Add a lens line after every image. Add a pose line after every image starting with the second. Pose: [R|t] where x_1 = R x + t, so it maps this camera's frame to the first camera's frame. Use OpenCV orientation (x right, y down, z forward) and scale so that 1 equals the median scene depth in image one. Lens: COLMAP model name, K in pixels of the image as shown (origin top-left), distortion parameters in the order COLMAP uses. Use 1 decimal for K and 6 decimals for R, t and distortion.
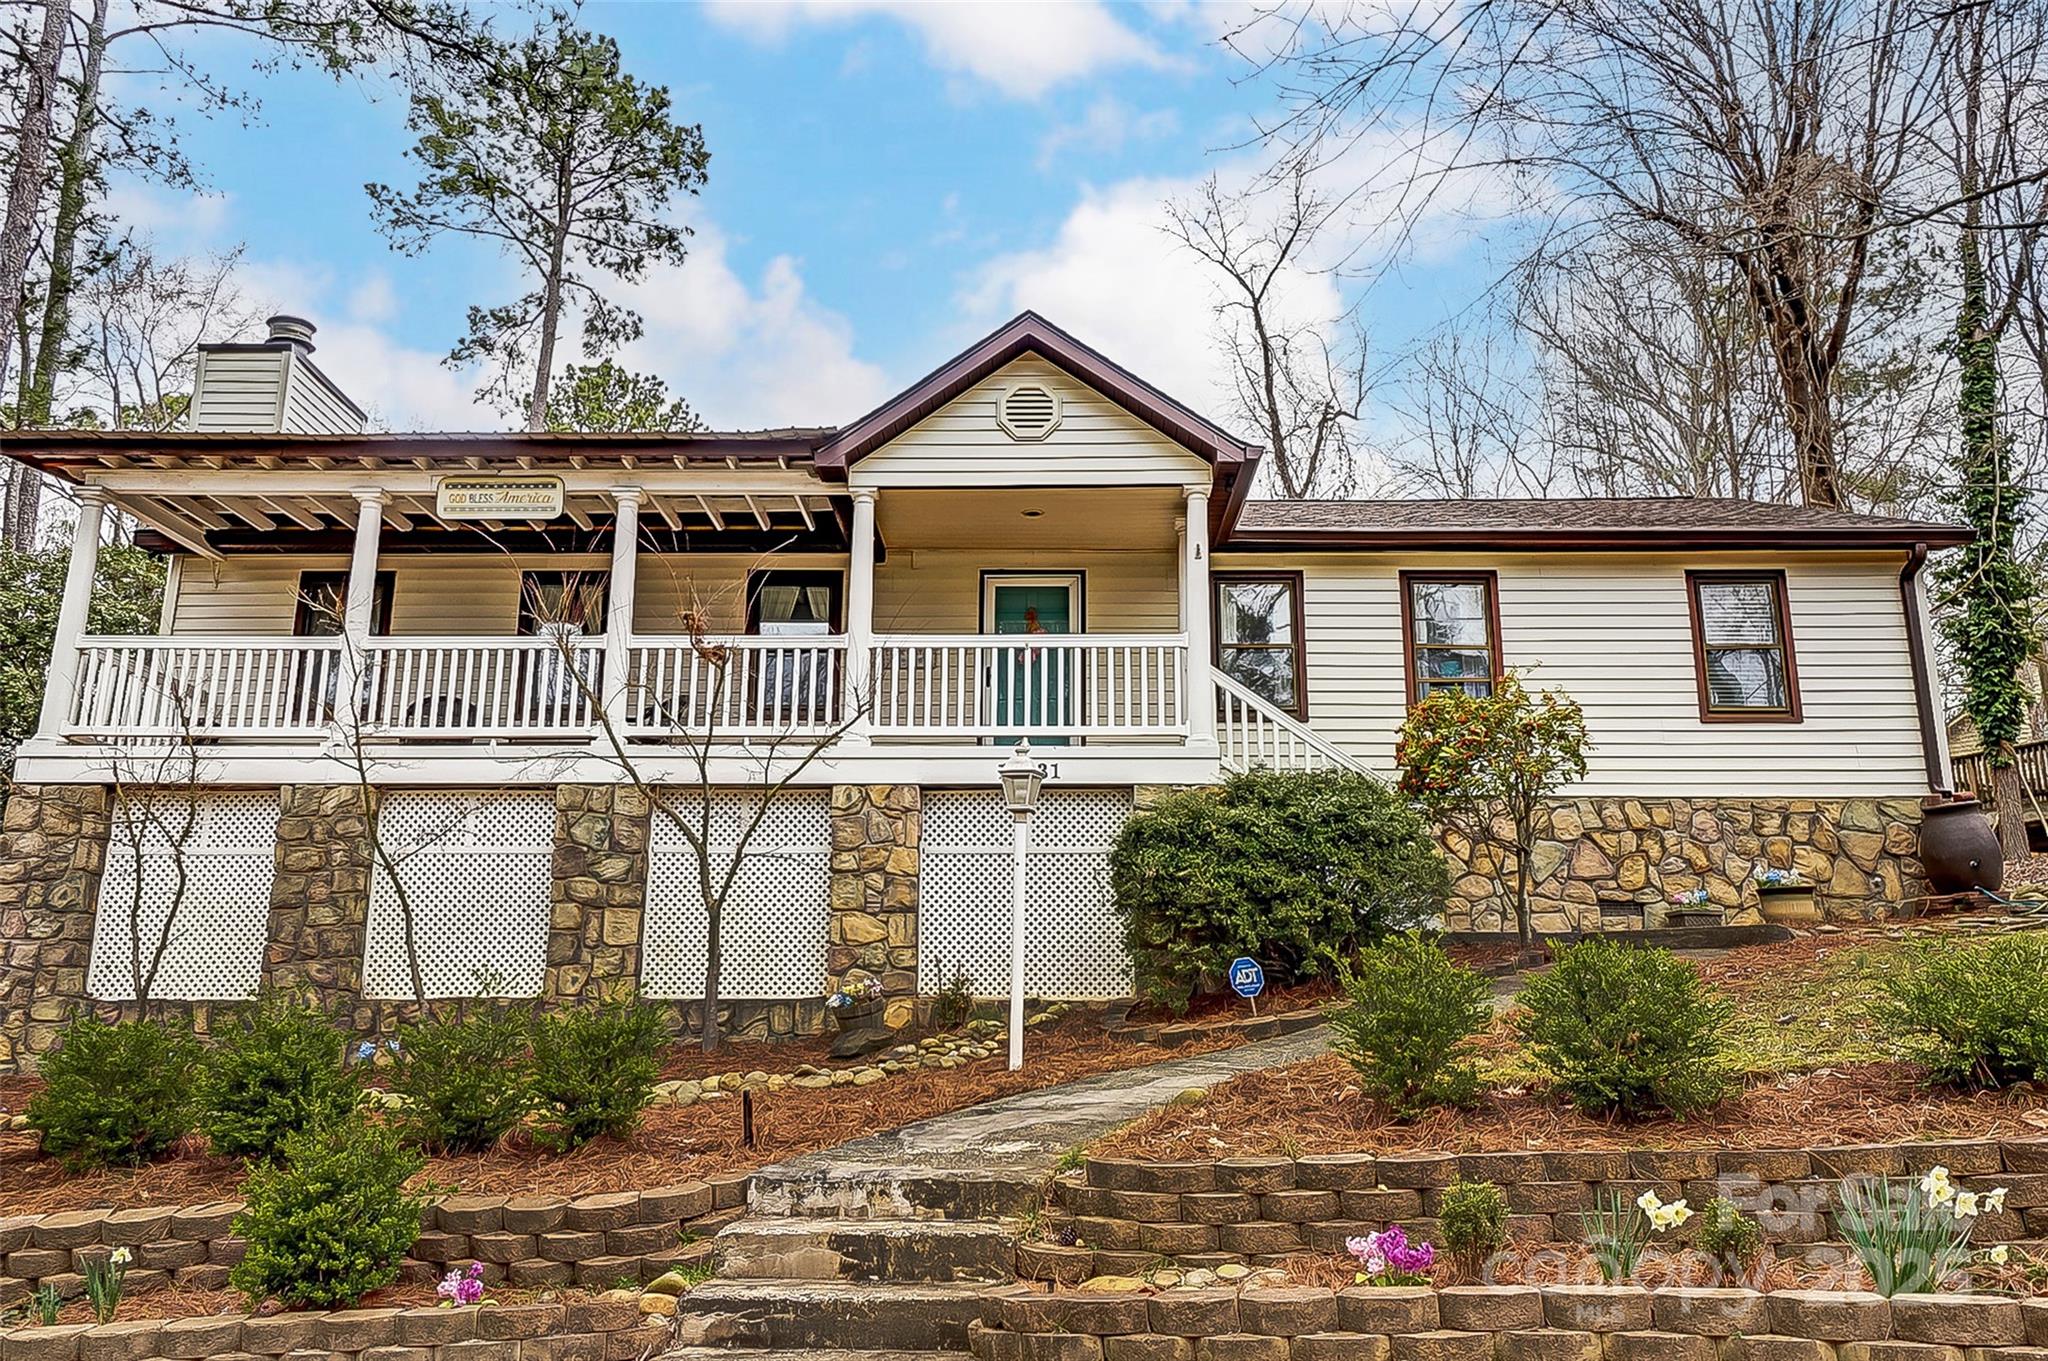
lens RADIAL K [[1522.3, 0, 1022.9], [0, 1522.3, 608.9], [0, 0, 1]] dist [0.047234, 0.006465]
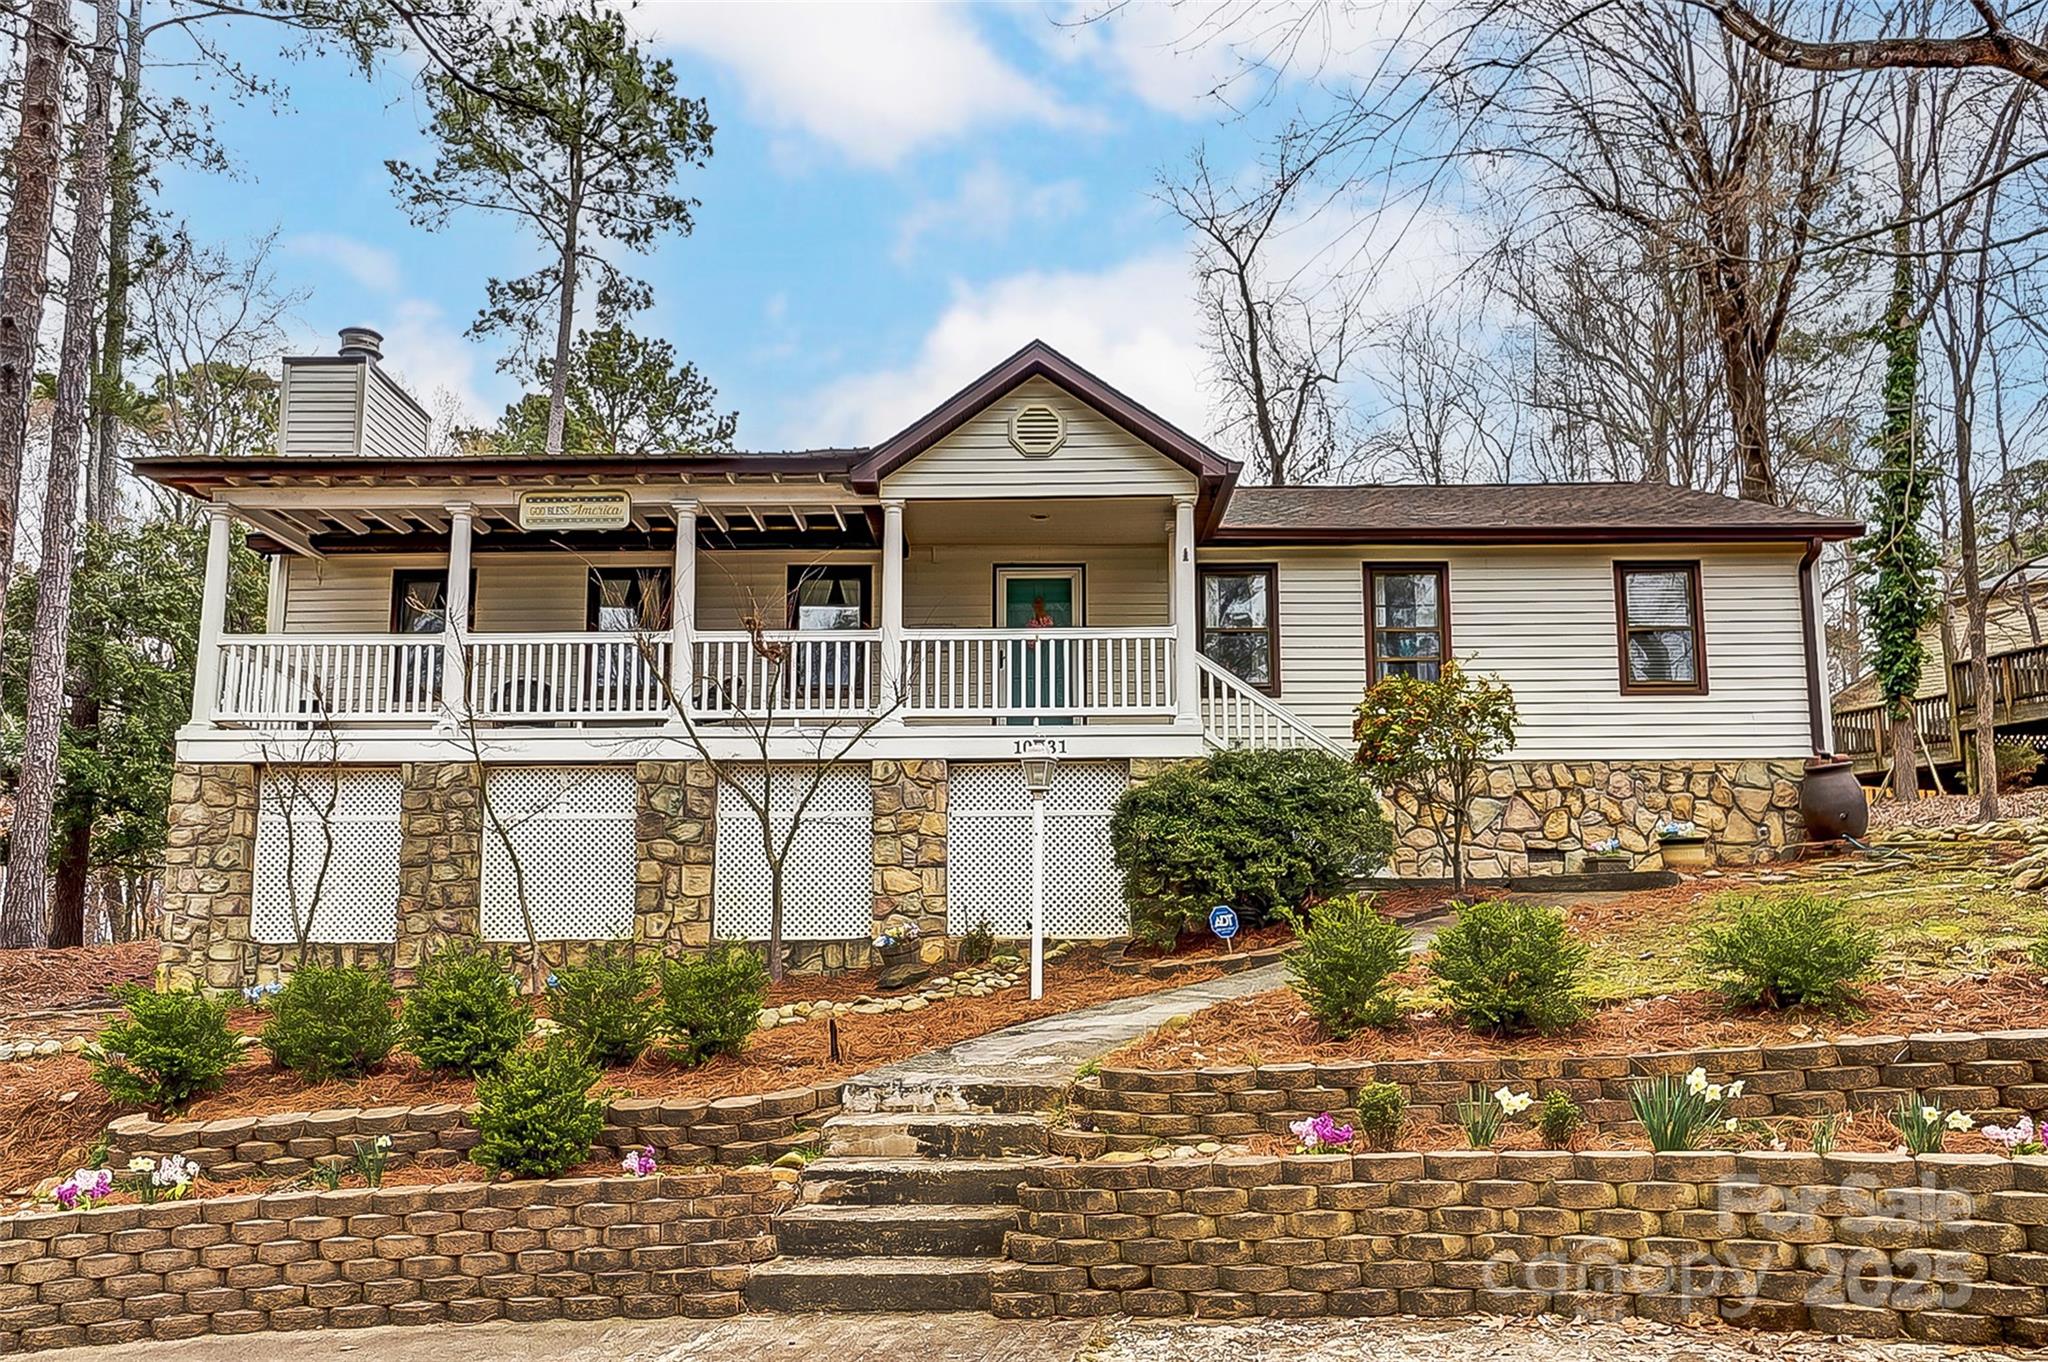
lens RADIAL K [[1506.8, 0, 1024.0], [0, 1506.8, 681.0], [0, 0, 1]] dist [0.055870, -0.005999]
pose [[0.999943, -0.006160, 0.008764, -0.018405], [0.005297, 0.995436, 0.095282, -0.054877], [-0.009311, -0.095230, 0.995412, -0.148098]]
